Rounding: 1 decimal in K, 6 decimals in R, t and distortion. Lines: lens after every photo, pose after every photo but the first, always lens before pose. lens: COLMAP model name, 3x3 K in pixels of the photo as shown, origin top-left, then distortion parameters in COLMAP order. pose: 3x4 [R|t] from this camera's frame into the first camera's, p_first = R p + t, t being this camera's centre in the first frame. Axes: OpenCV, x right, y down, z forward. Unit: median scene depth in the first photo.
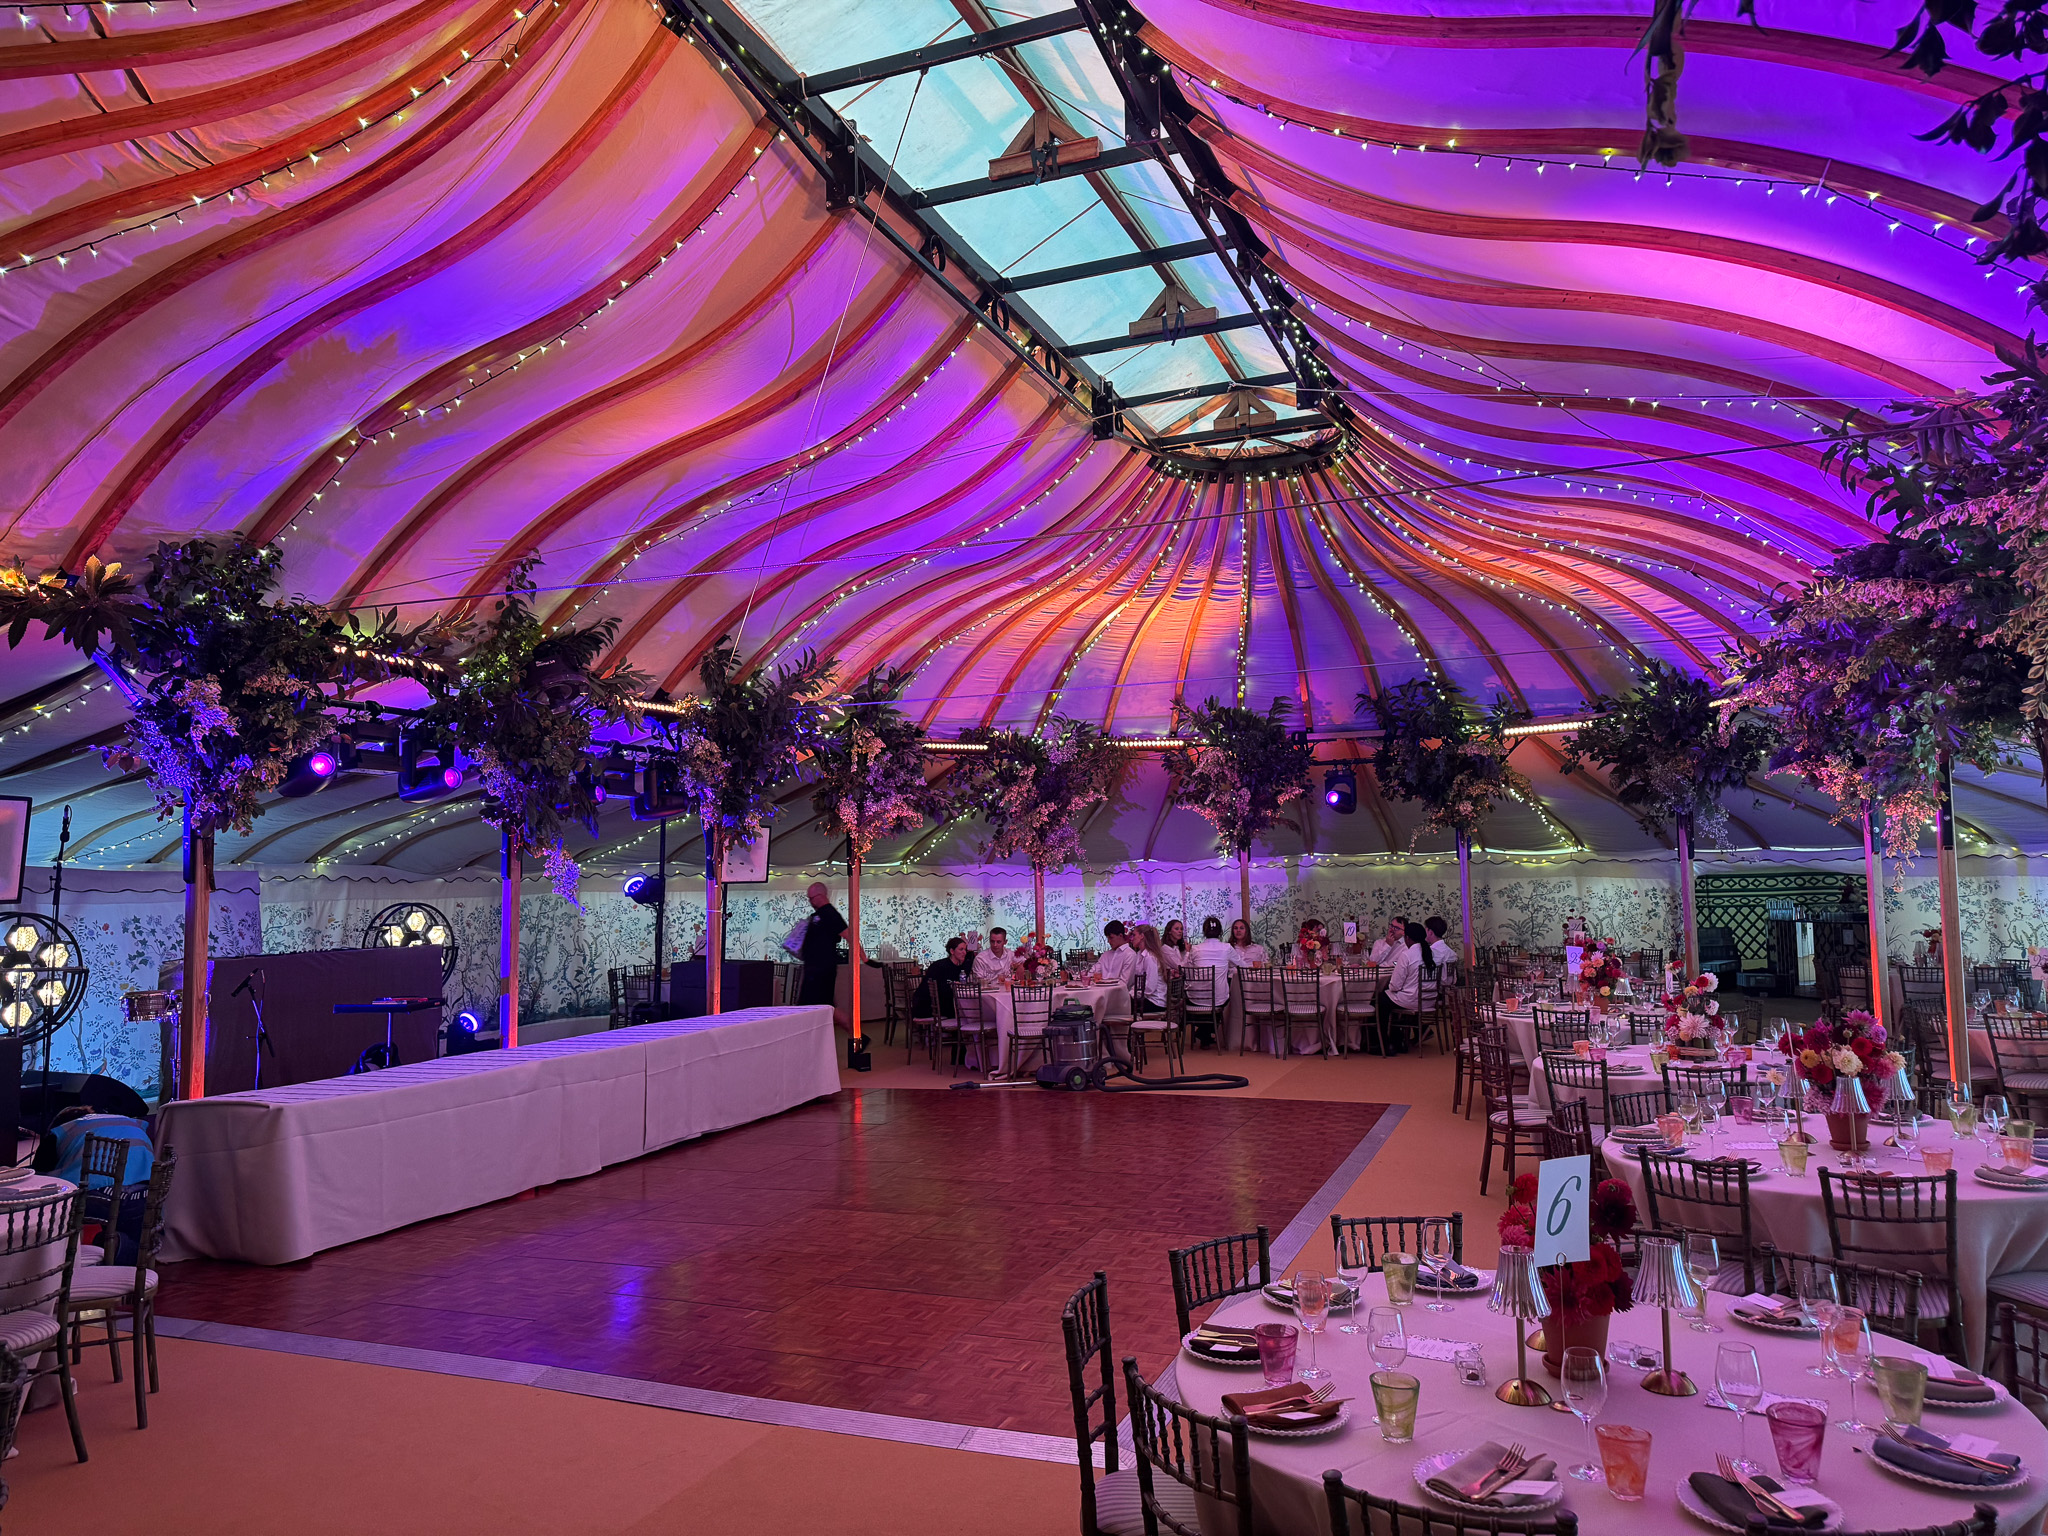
lens RADIAL K [[1422.9, 0, 1020.5], [0, 1422.9, 772.2], [0, 0, 1]] dist [0.156887, -0.279476]
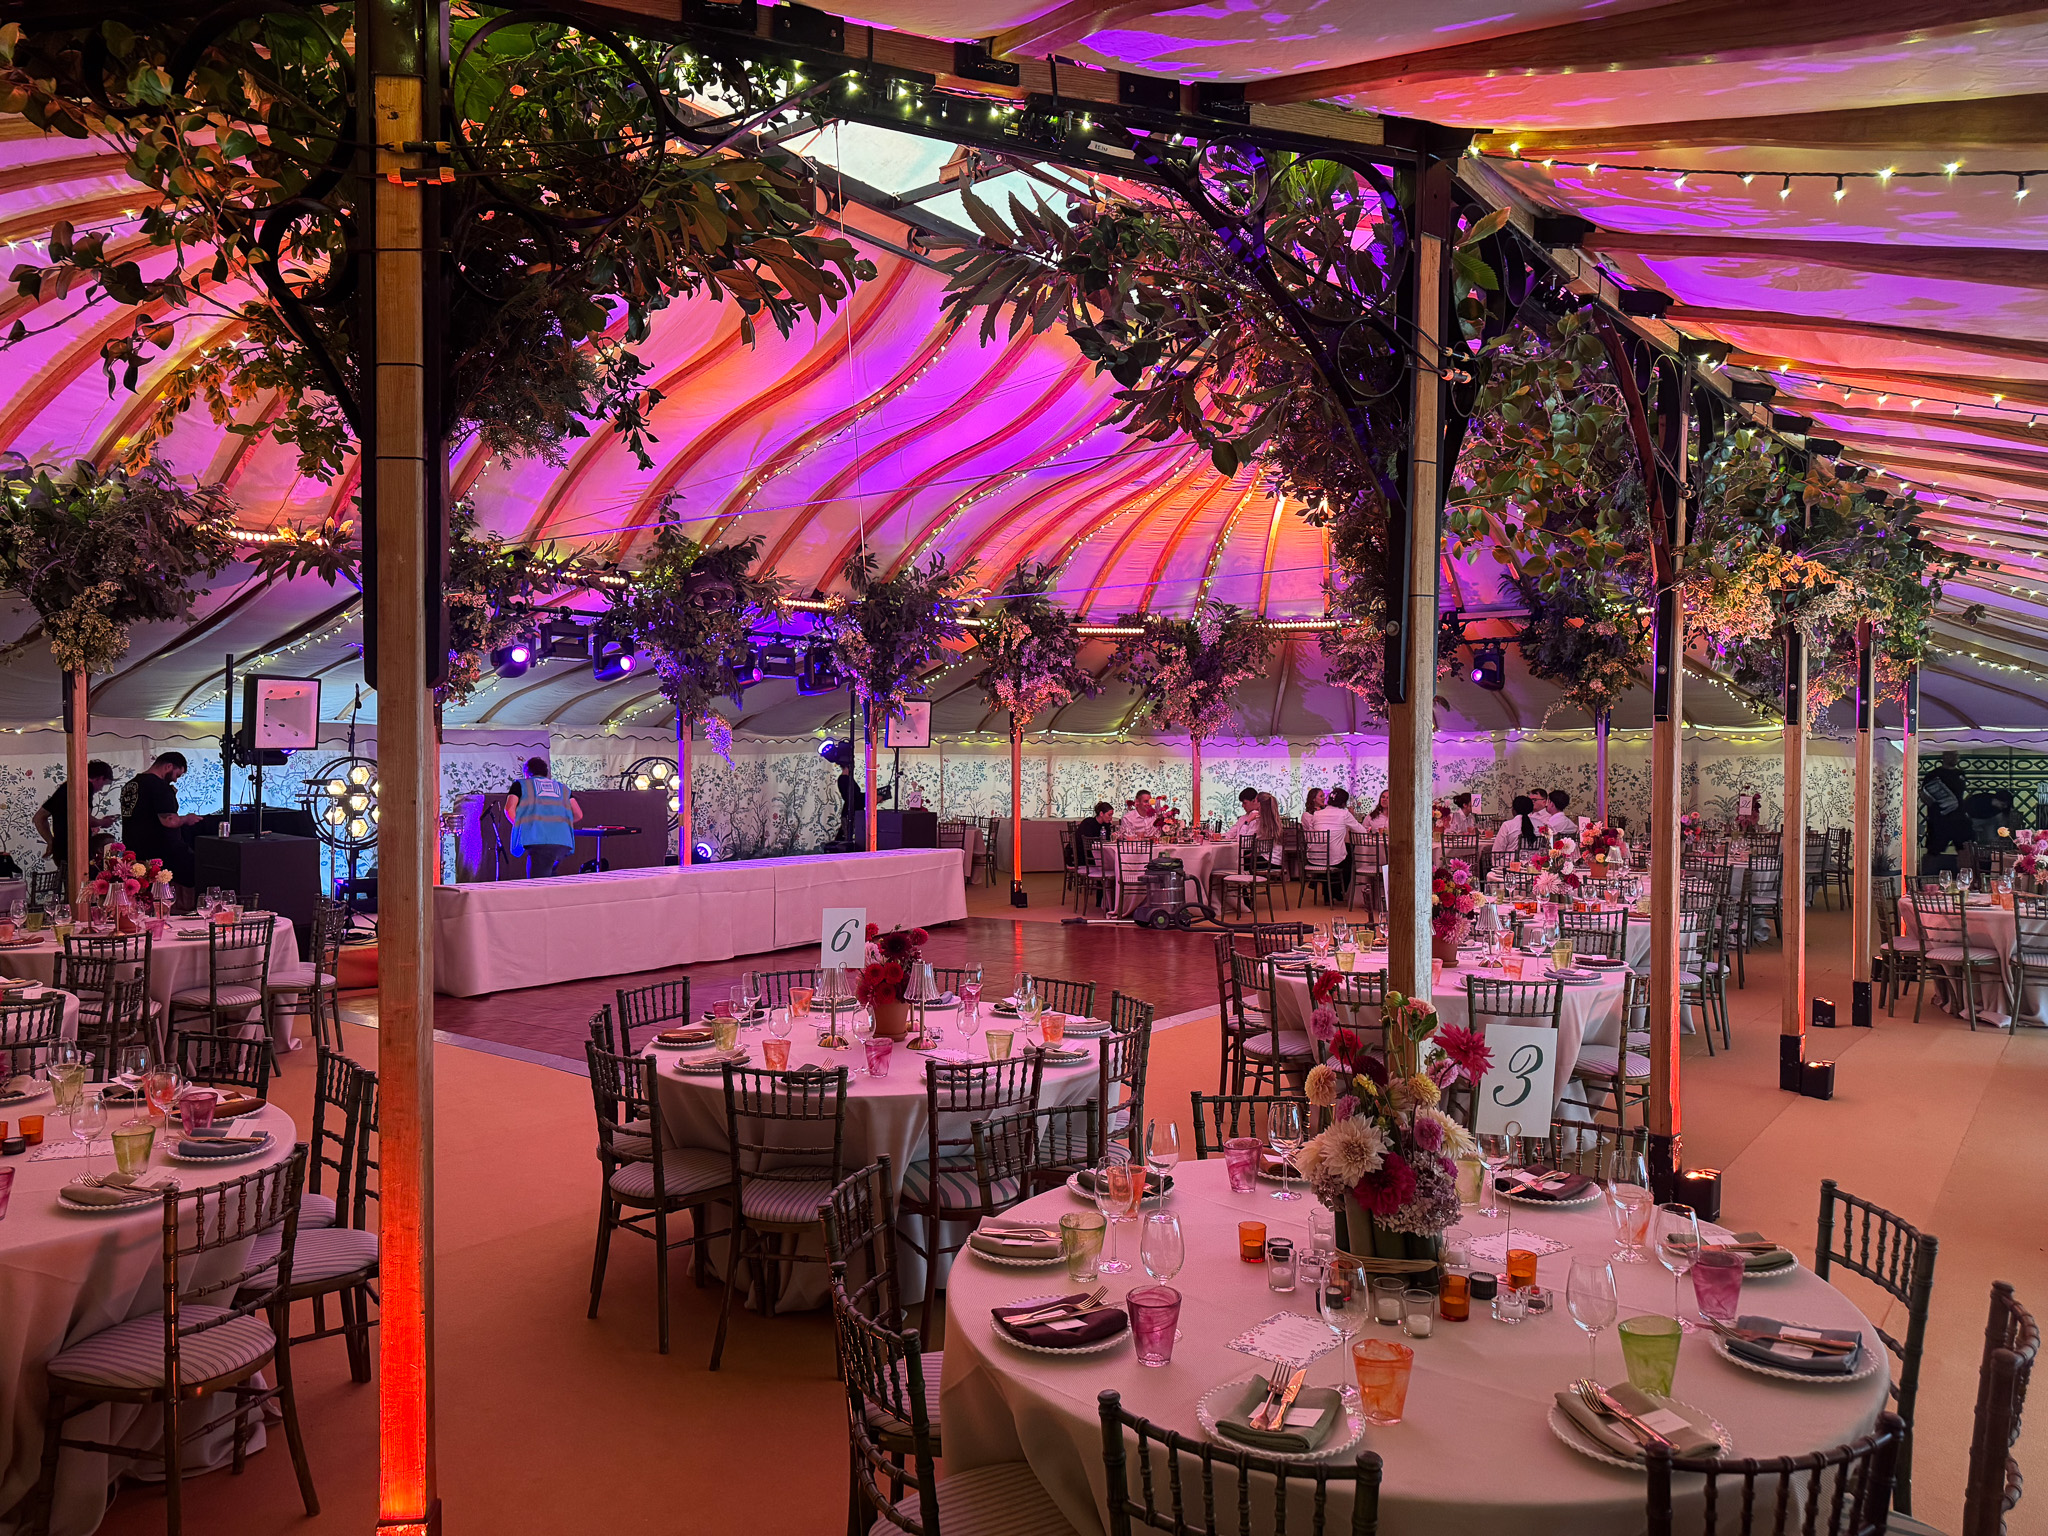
lens RADIAL K [[1422.9, 0, 1020.5], [0, 1422.9, 772.2], [0, 0, 1]] dist [0.156887, -0.279476]
pose [[0.959279, 0.021897, -0.281611, 0.234505], [0.004115, 0.995801, 0.091447, -0.011309], [0.282431, -0.088882, 0.955161, -0.122919]]
